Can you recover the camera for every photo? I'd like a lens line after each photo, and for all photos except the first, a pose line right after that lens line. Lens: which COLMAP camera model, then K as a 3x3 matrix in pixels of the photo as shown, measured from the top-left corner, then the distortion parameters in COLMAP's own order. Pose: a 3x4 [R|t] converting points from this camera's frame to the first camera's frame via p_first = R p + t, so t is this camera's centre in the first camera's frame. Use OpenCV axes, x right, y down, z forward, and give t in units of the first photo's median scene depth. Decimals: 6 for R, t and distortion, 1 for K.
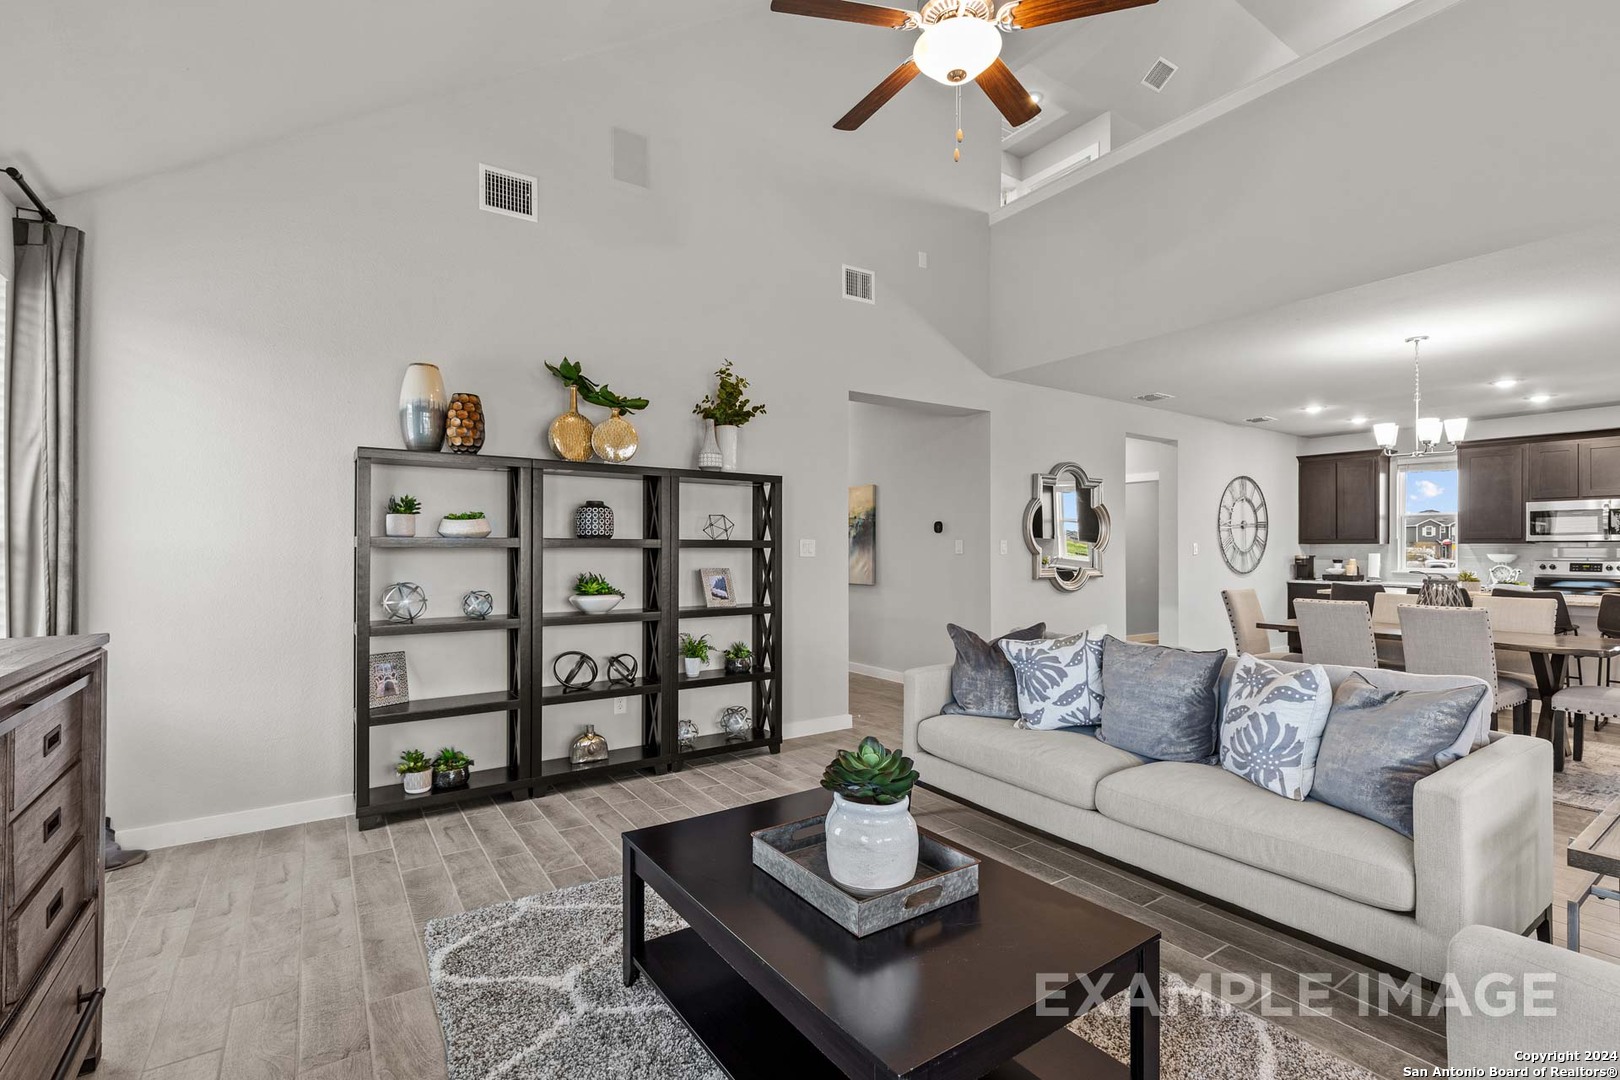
lens RADIAL K [[727.8, 0, 813.8], [0, 727.8, 543.2], [0, 0, 1]] dist [0.001107, 0.000018]
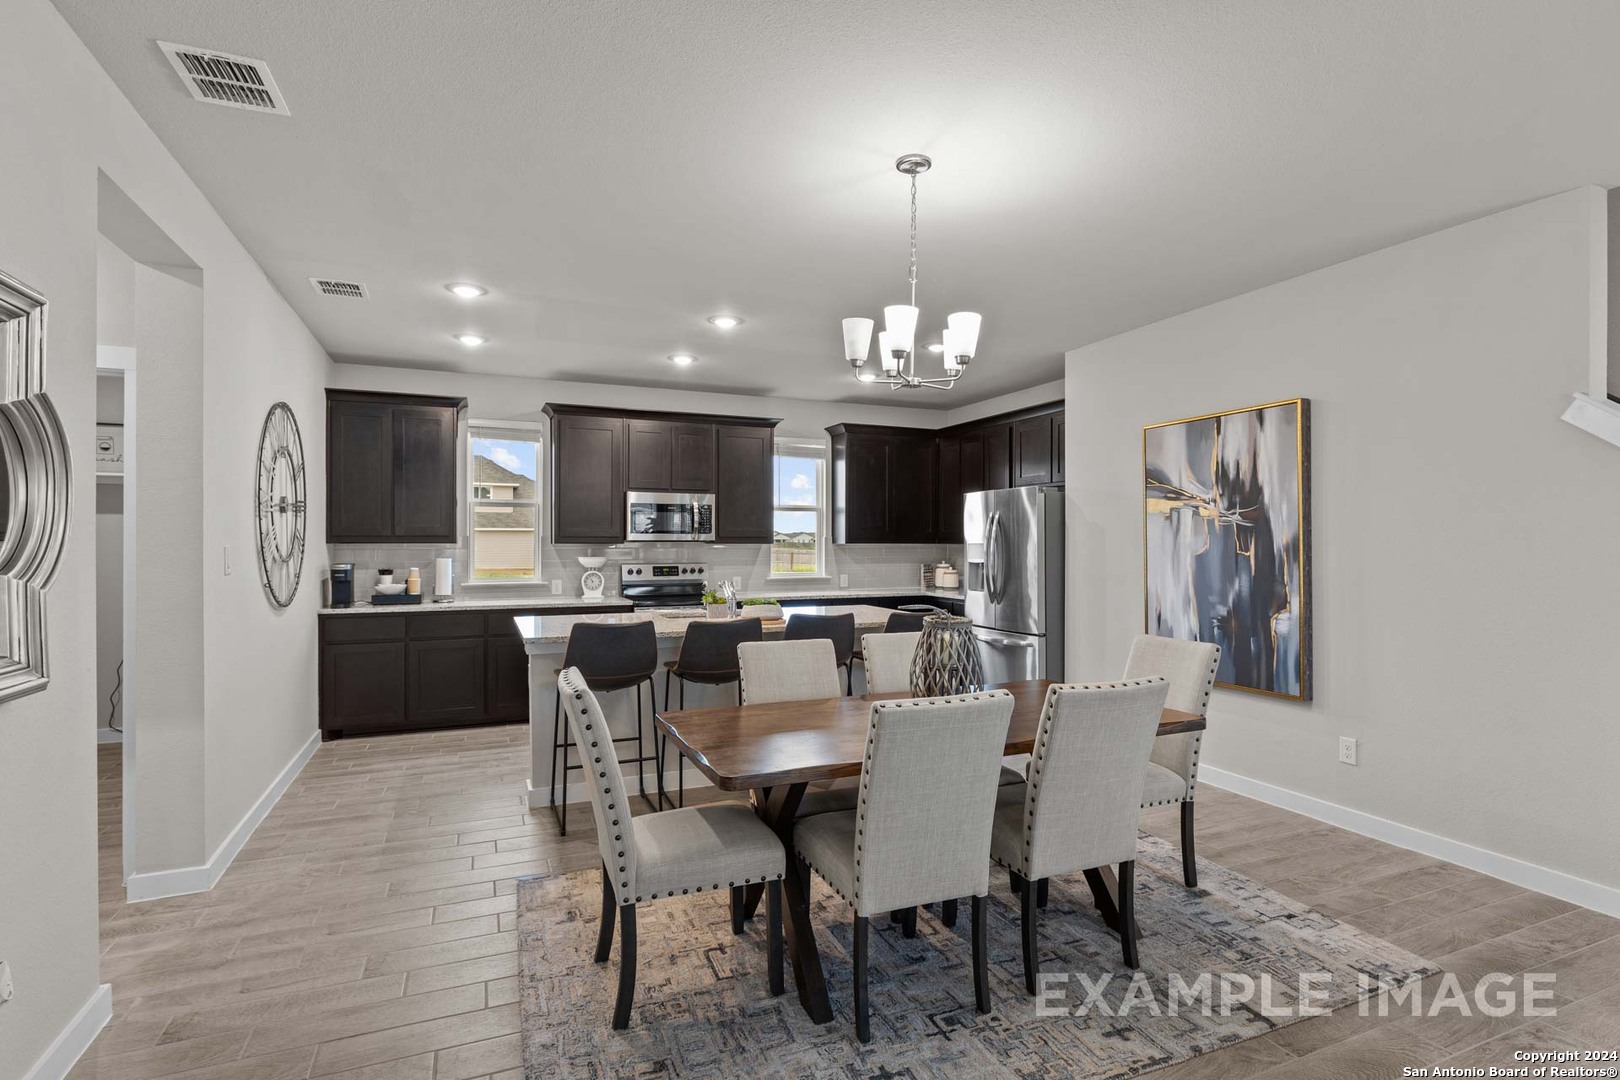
lens RADIAL K [[788.7, 0, 816.7], [0, 788.7, 543.5], [0, 0, 1]] dist [-0.000092, -0.000394]
pose [[0.186921, -0.004447, 0.982365, 0.174450], [-0.006227, 0.999964, 0.005712, -0.006072], [-0.982355, -0.007185, 0.186887, 0.658284]]
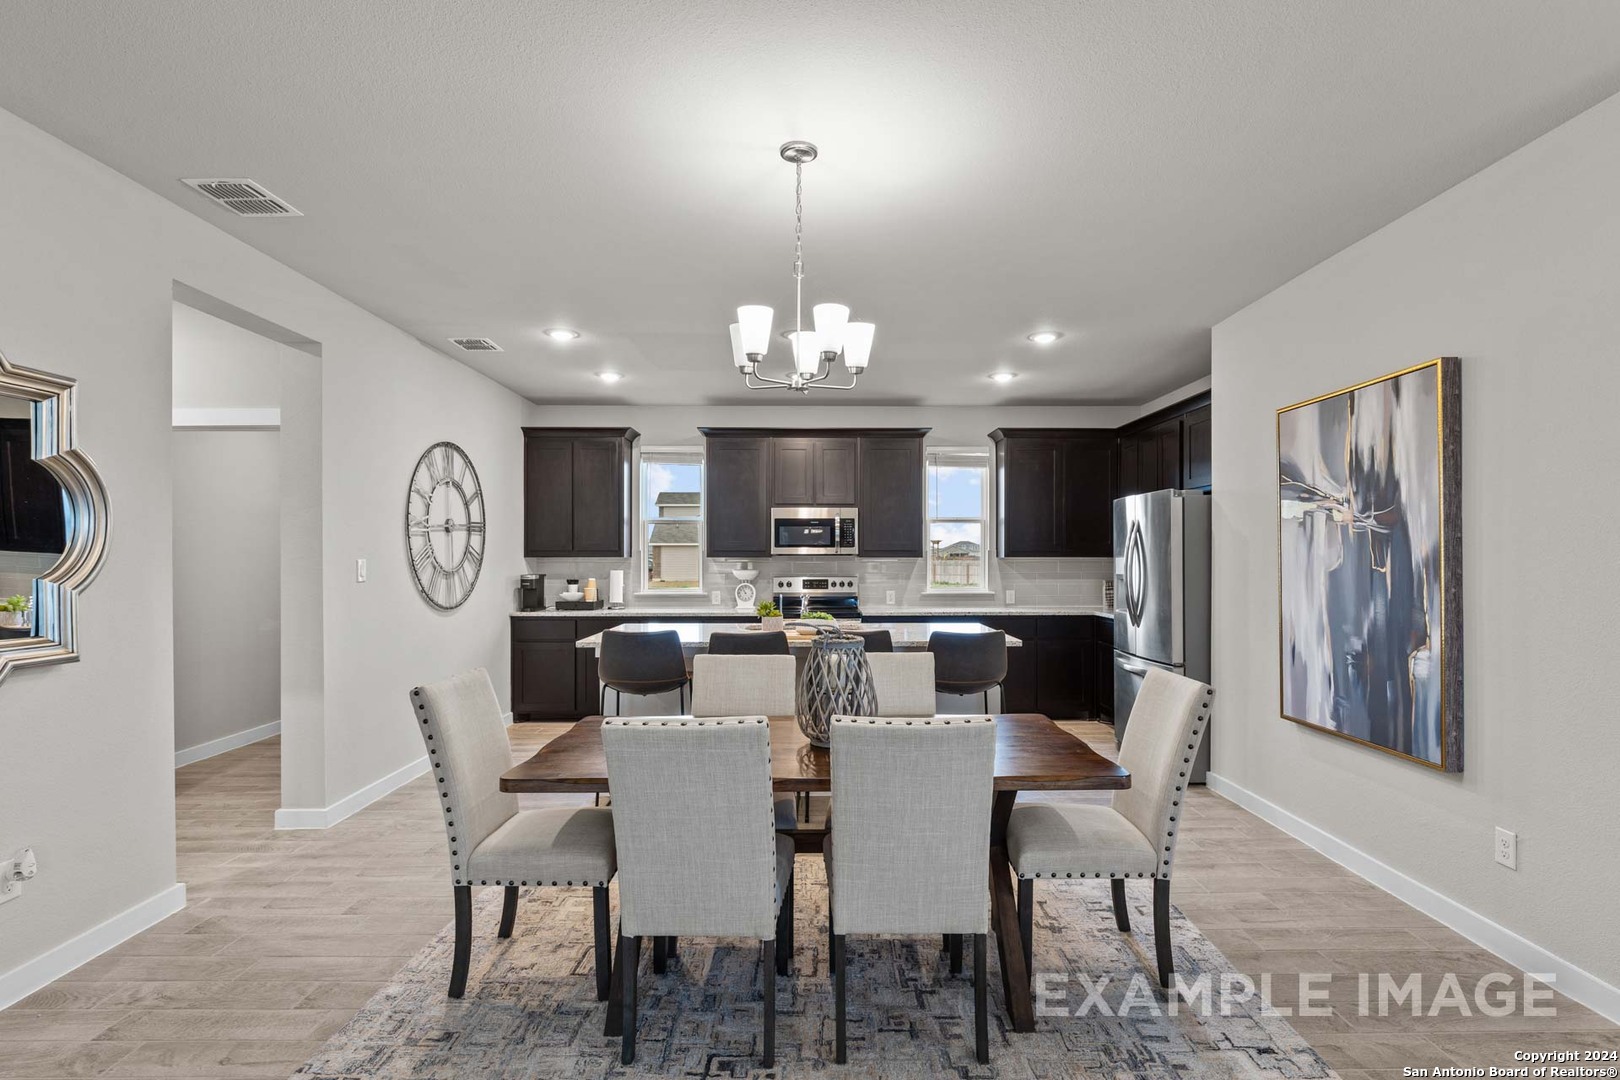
lens RADIAL K [[790.0, 0, 818.6], [0, 790.0, 557.5], [0, 0, 1]] dist [-0.002628, 0.000627]
pose [[0.552781, -0.005040, 0.833311, 0.266180], [-0.002728, 0.999965, 0.007858, -0.006639], [-0.833322, -0.006617, 0.552749, 0.473699]]
